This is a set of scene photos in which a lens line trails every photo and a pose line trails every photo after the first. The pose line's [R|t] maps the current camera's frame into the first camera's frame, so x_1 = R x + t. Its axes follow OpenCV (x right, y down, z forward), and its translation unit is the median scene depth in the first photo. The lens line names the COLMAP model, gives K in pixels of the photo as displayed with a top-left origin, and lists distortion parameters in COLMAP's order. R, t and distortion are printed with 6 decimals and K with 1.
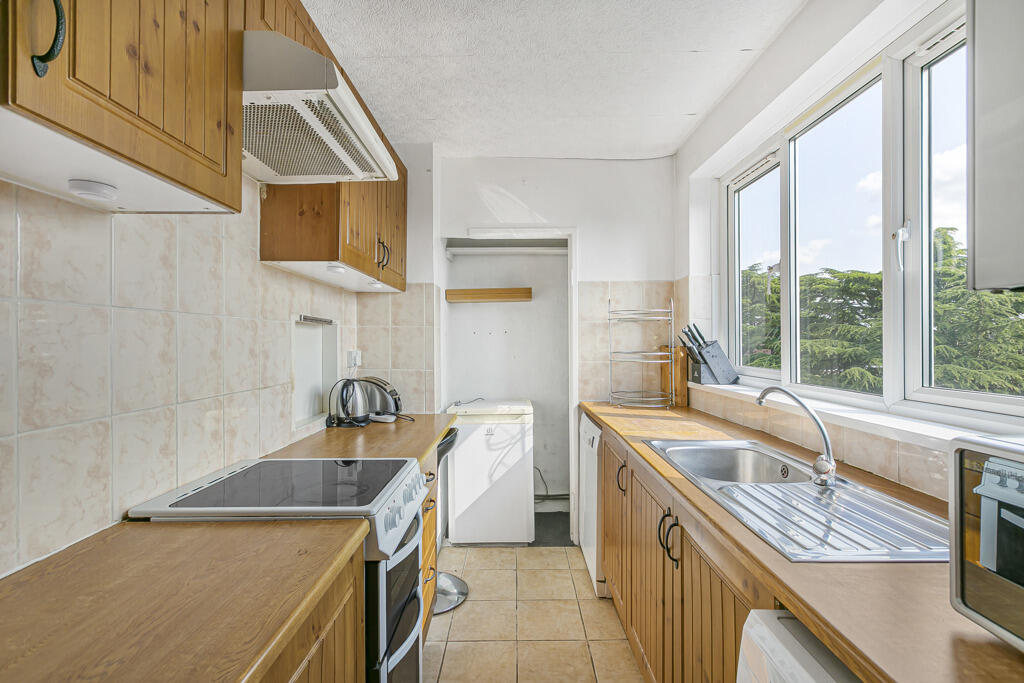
lens RADIAL K [[459.6, 0, 512.8], [0, 459.6, 335.2], [0, 0, 1]] dist [0.000042, 0.000465]
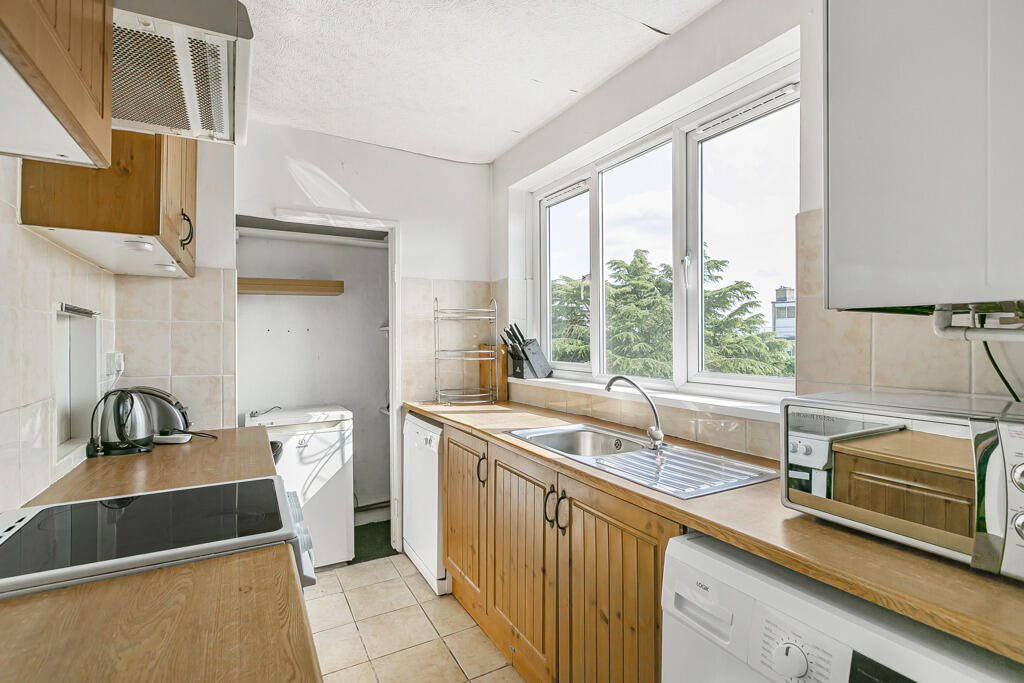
lens RADIAL K [[488.0, 0, 514.7], [0, 488.0, 331.5], [0, 0, 1]] dist [-0.001304, -0.000341]
pose [[0.873279, 0.007188, 0.487167, -0.168994], [-0.004998, 0.999971, -0.005795, 0.000977], [-0.487194, 0.002626, 0.873290, -0.007132]]
